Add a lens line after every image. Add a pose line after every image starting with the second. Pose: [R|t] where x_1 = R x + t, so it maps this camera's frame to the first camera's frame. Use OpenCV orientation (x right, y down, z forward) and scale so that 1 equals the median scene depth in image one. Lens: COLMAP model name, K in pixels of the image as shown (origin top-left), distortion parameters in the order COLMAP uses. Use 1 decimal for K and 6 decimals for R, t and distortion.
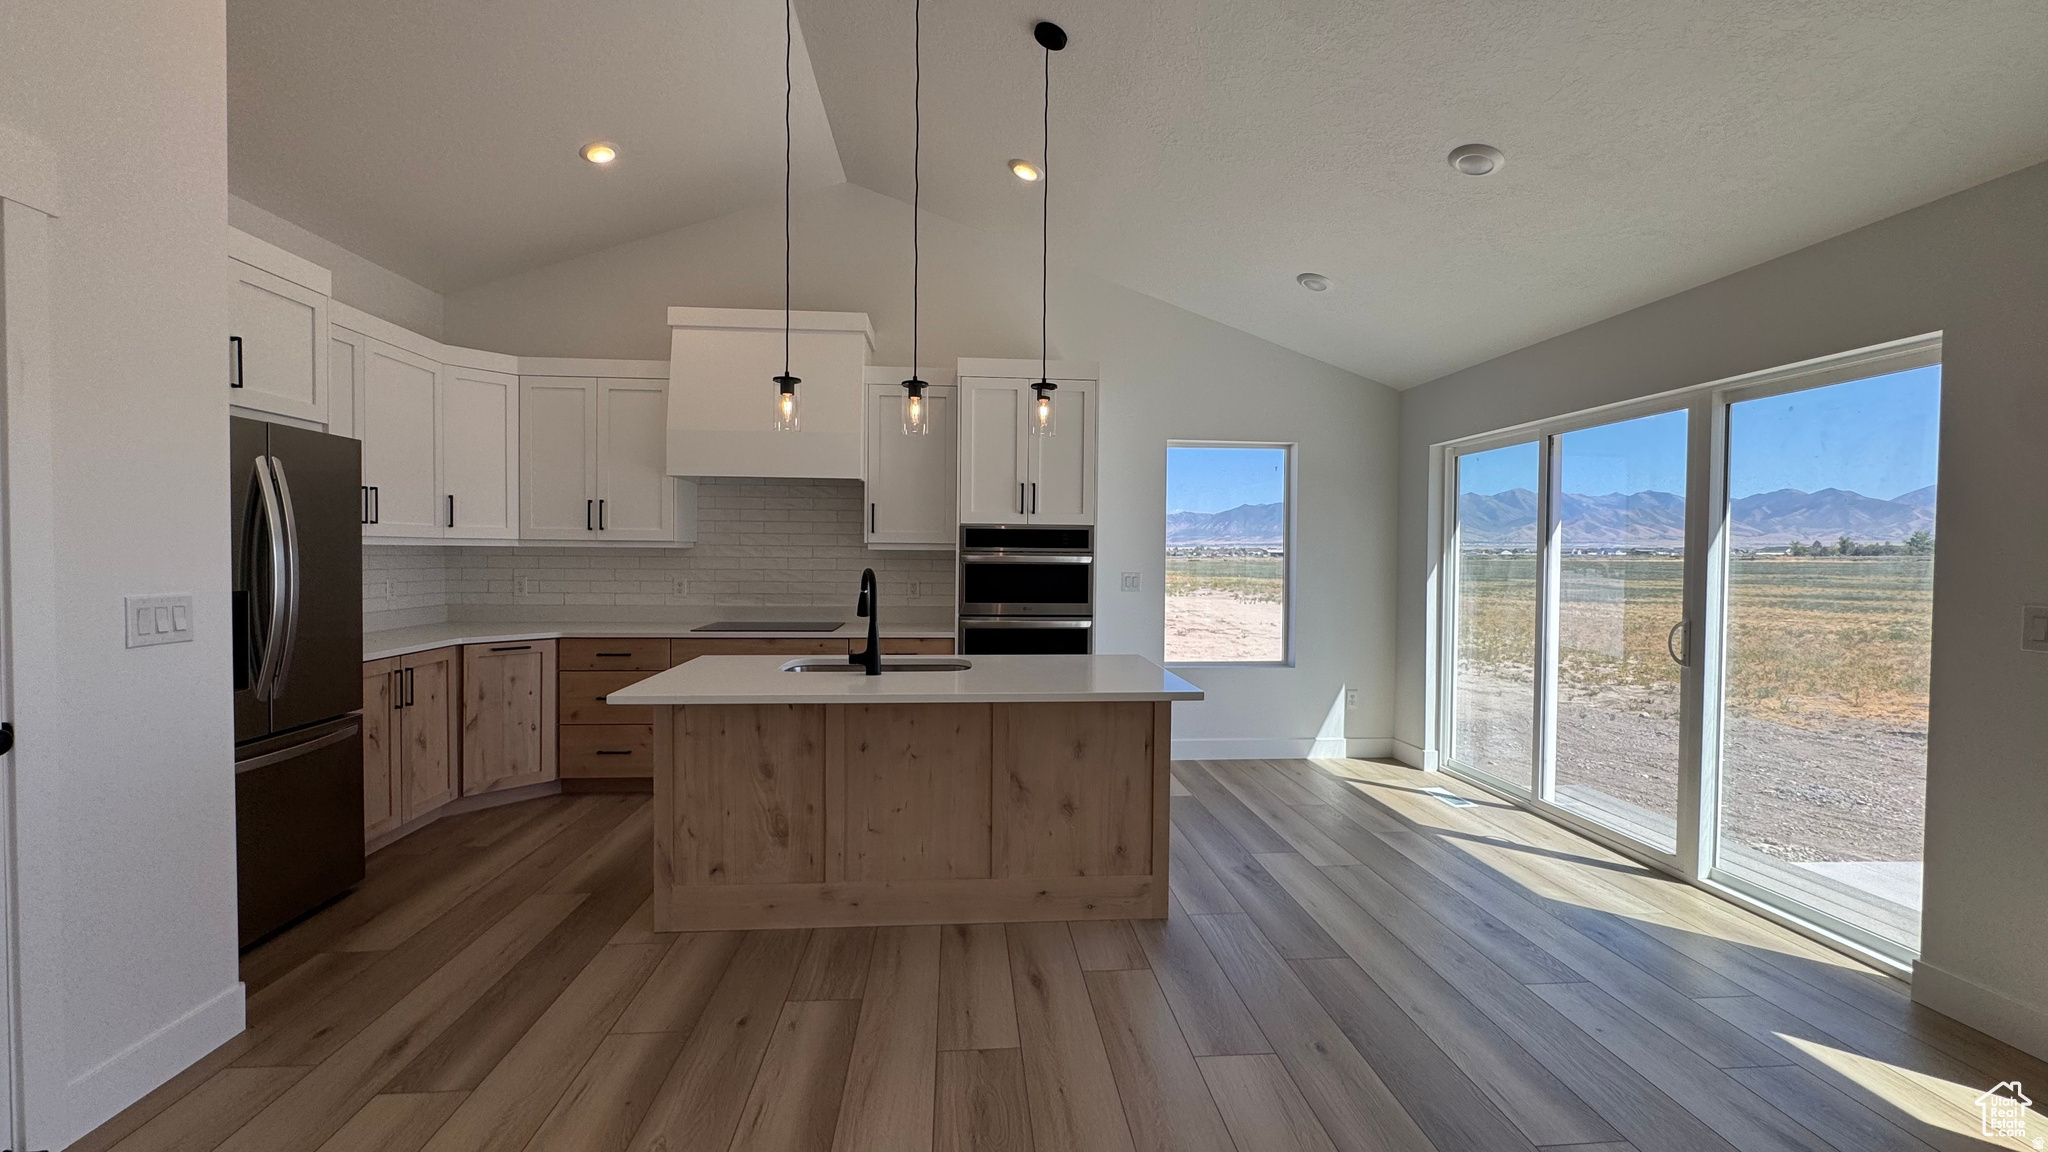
lens RADIAL K [[815.8, 0, 1020.7], [0, 815.8, 571.0], [0, 0, 1]] dist [-0.001278, 0.000015]
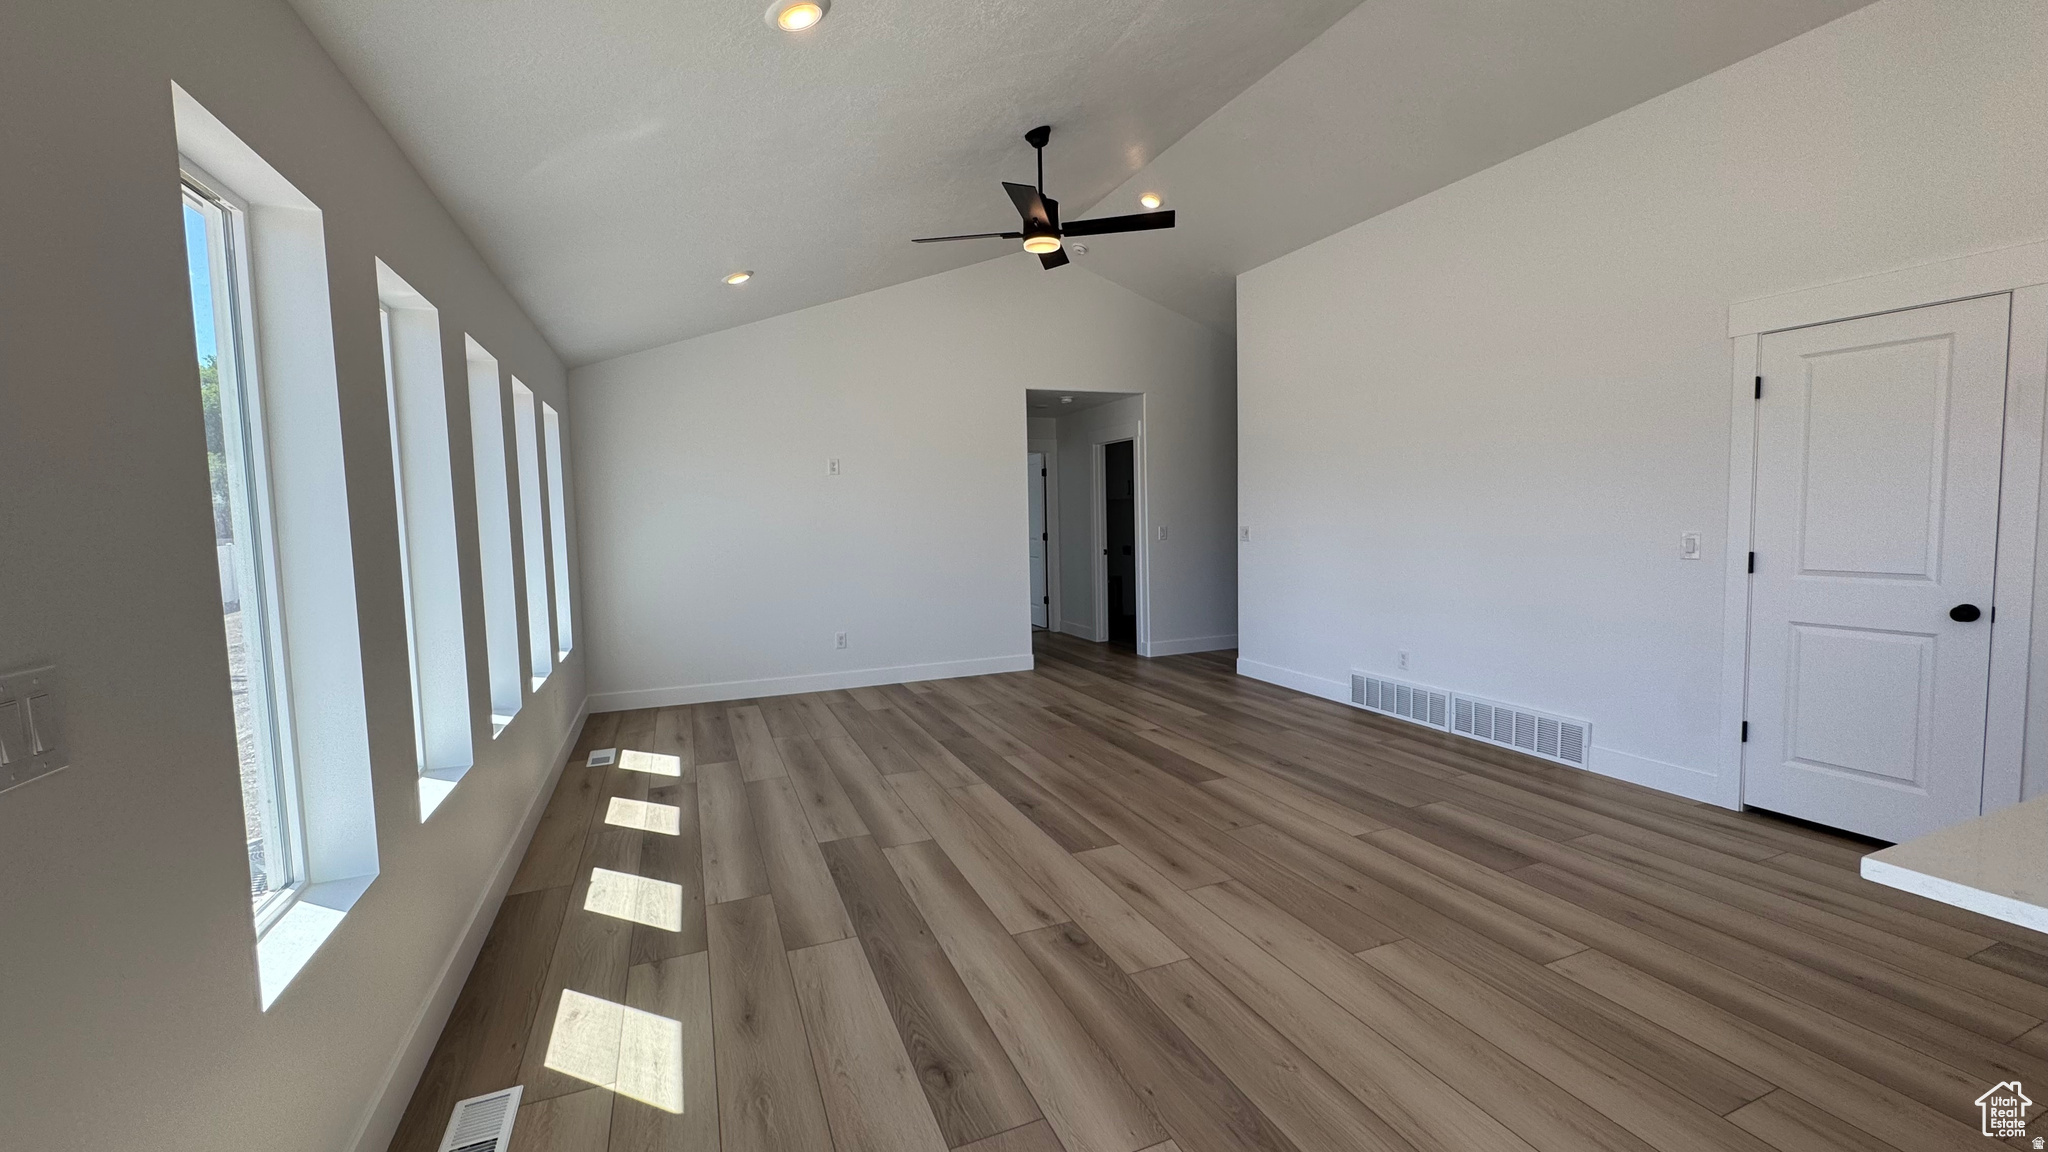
lens RADIAL K [[815.8, 0, 1020.7], [0, 815.8, 571.0], [0, 0, 1]] dist [-0.001278, 0.000015]
pose [[-0.952293, 0.033786, -0.303309, 0.554460], [0.007090, 0.996034, 0.088689, -0.023697], [0.305103, 0.082308, -0.948756, 0.938906]]
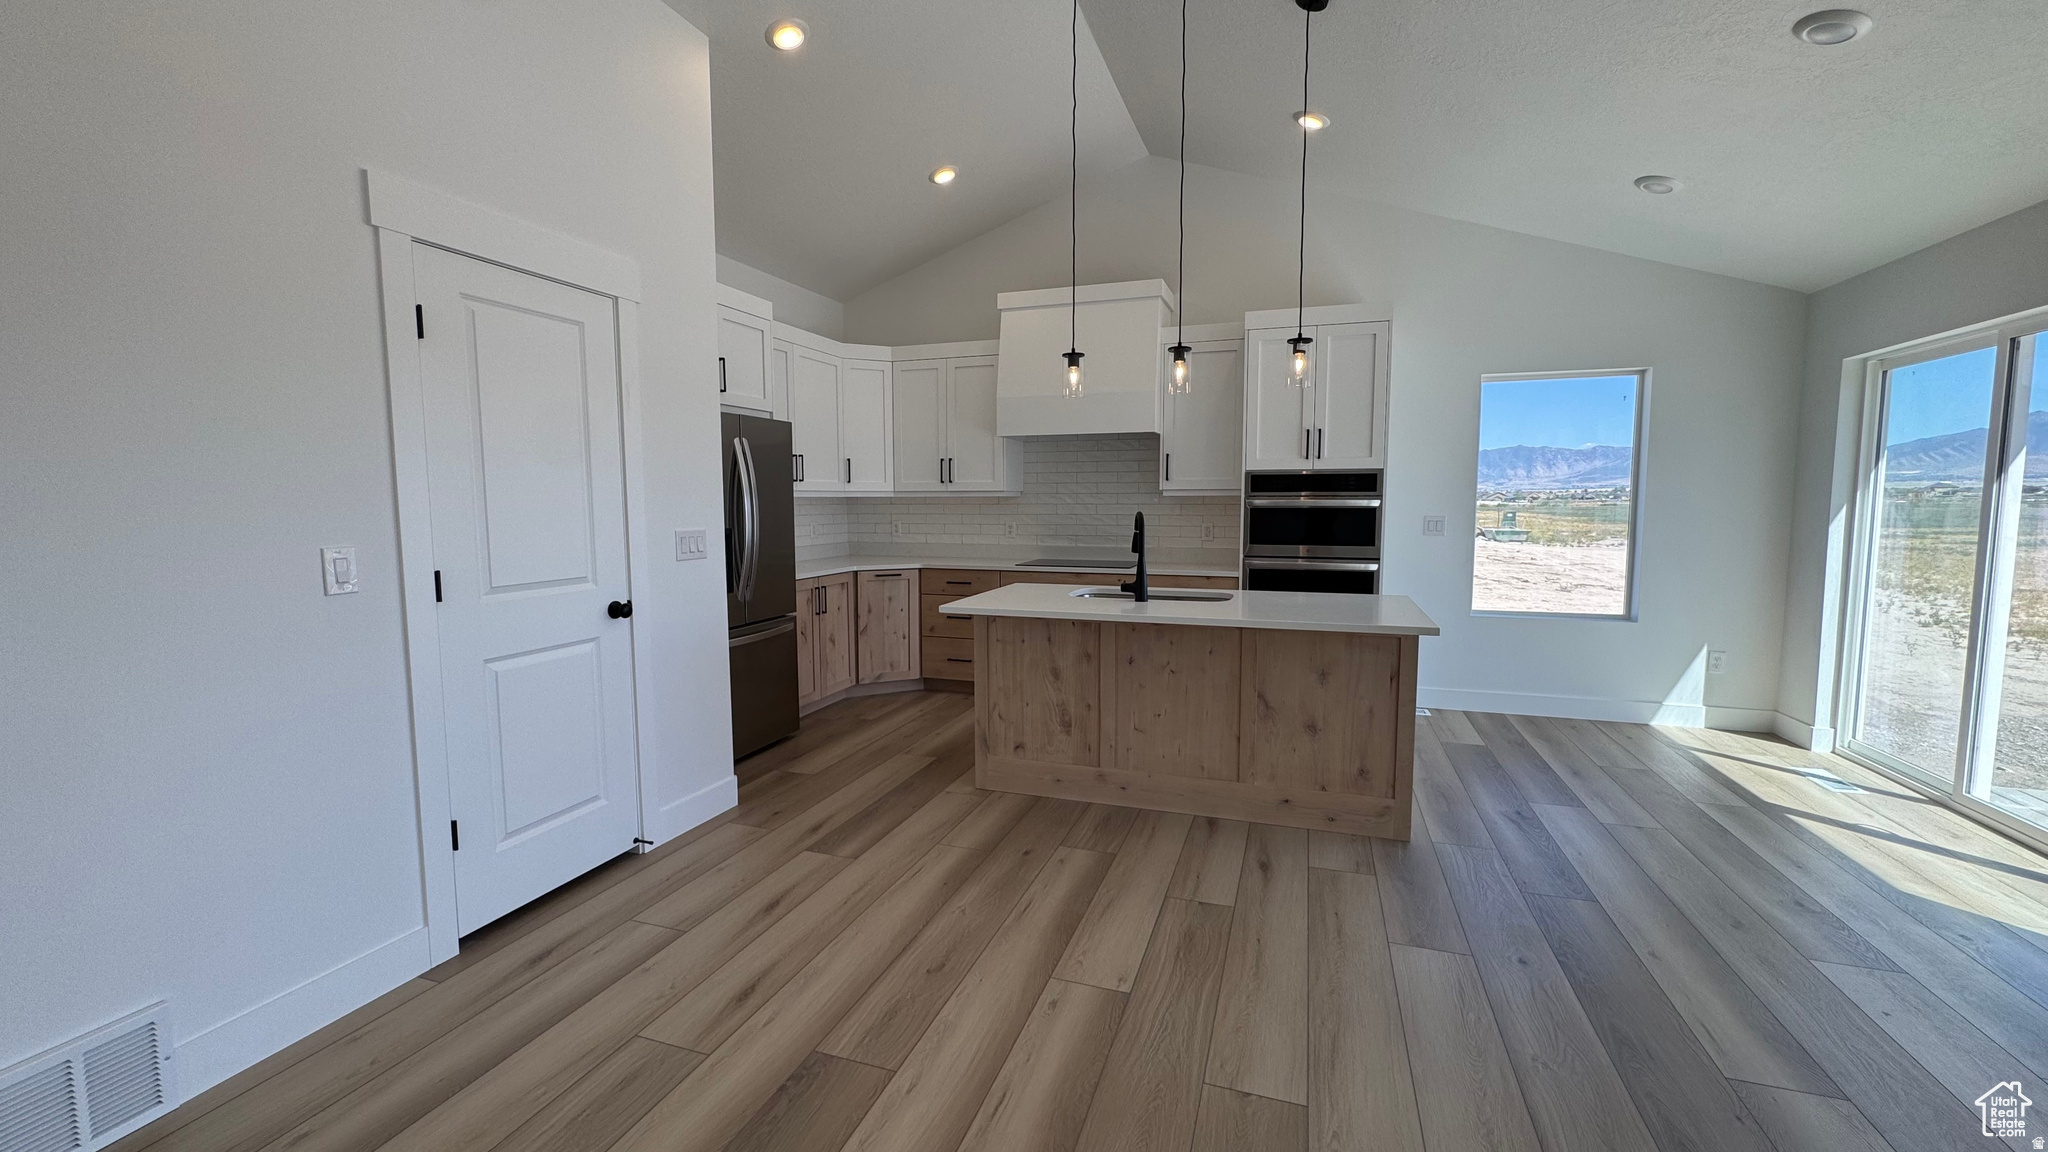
lens RADIAL K [[815.8, 0, 1020.7], [0, 815.8, 571.0], [0, 0, 1]] dist [-0.001278, 0.000015]
pose [[0.914156, 0.024580, -0.404617, 0.114781], [0.001642, 0.997927, 0.064333, 0.005403], [0.405359, -0.059475, 0.912221, -0.124547]]
